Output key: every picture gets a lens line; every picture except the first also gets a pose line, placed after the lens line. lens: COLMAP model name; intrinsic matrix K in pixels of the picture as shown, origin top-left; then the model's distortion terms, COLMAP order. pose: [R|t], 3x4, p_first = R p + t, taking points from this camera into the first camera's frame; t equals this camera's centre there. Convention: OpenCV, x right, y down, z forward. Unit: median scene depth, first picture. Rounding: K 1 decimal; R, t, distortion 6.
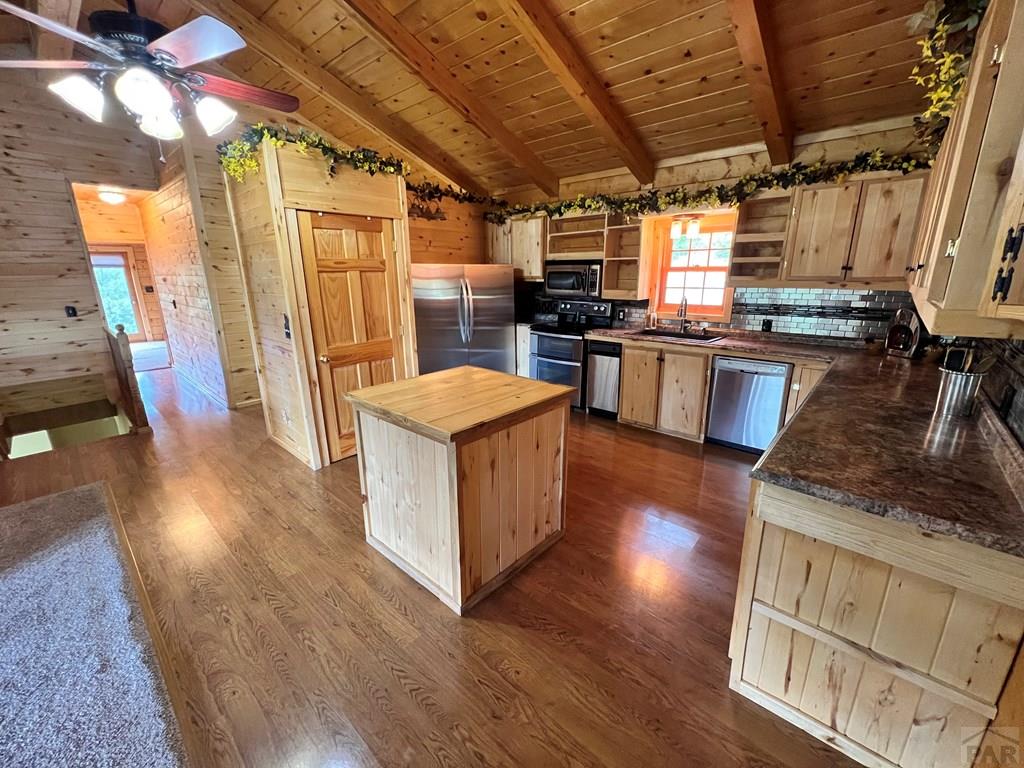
lens RADIAL K [[411.7, 0, 508.7], [0, 411.7, 380.3], [0, 0, 1]] dist [-0.004601, 0.001320]
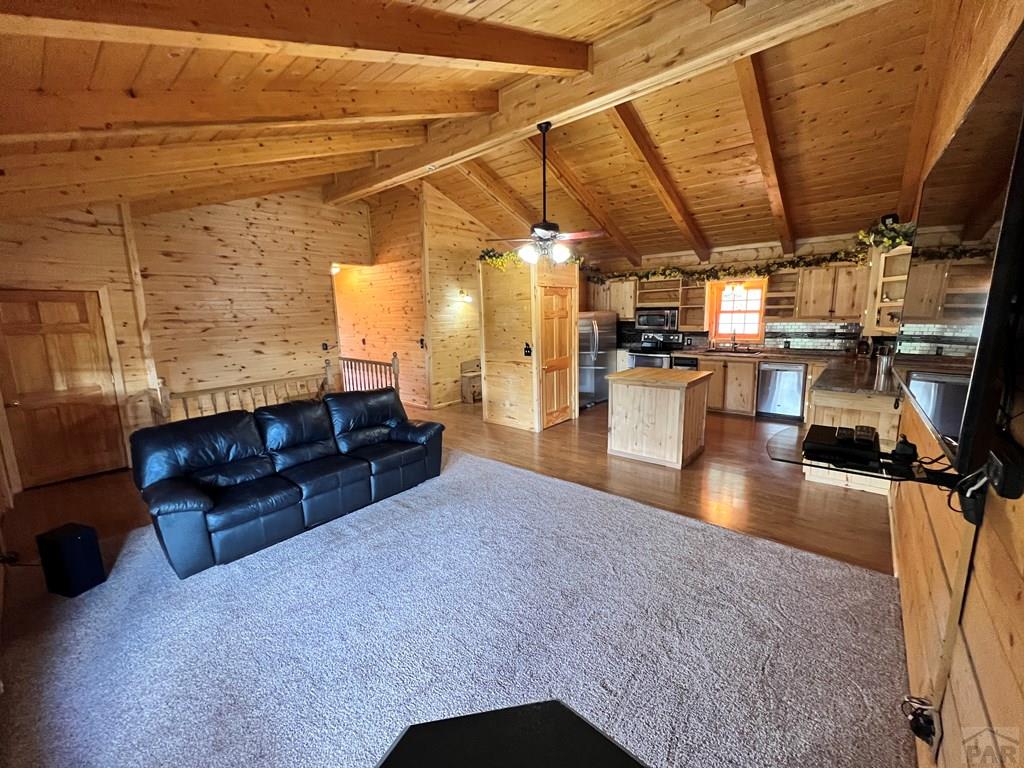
lens RADIAL K [[411.7, 0, 508.0], [0, 411.7, 381.6], [0, 0, 1]] dist [-0.004601, 0.001320]
pose [[0.999455, -0.023236, 0.023467, -0.537403], [0.025161, 0.996032, -0.085369, 0.128184], [-0.021390, 0.085912, 0.996073, -0.616305]]
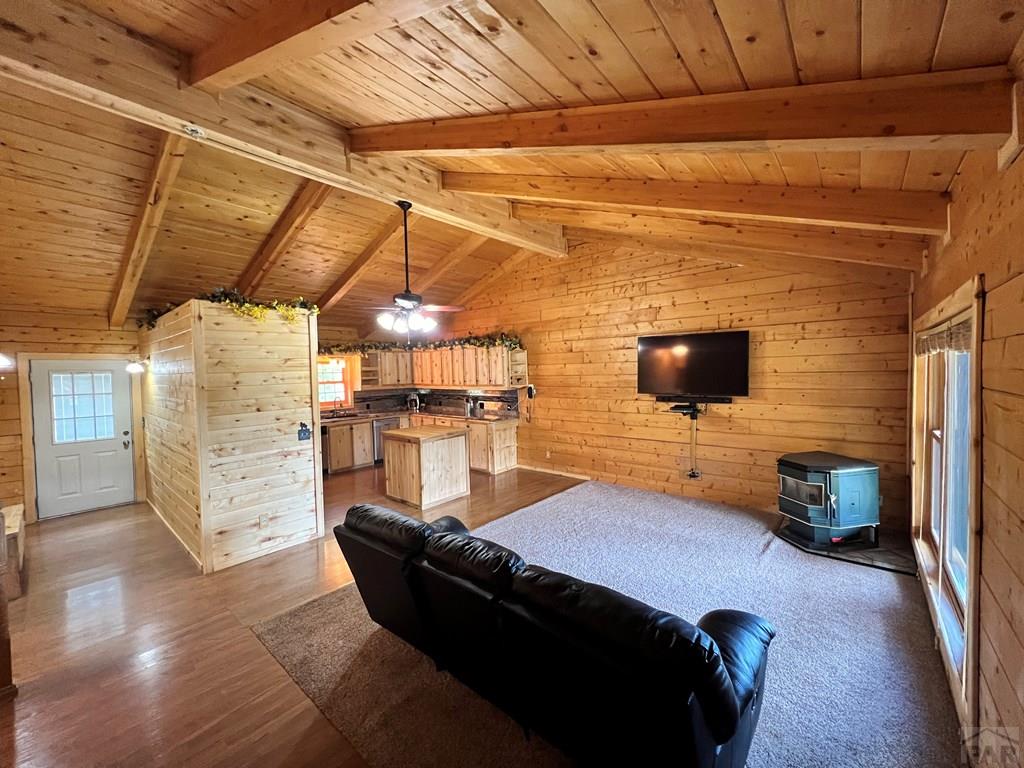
lens RADIAL K [[411.7, 0, 510.6], [0, 411.7, 383.8], [0, 0, 1]] dist [-0.004601, 0.001320]
pose [[-0.023395, -0.029966, 0.999277, -1.530469], [0.272594, 0.961485, 0.035214, -0.115236], [-0.961845, 0.273221, -0.014326, 0.256641]]
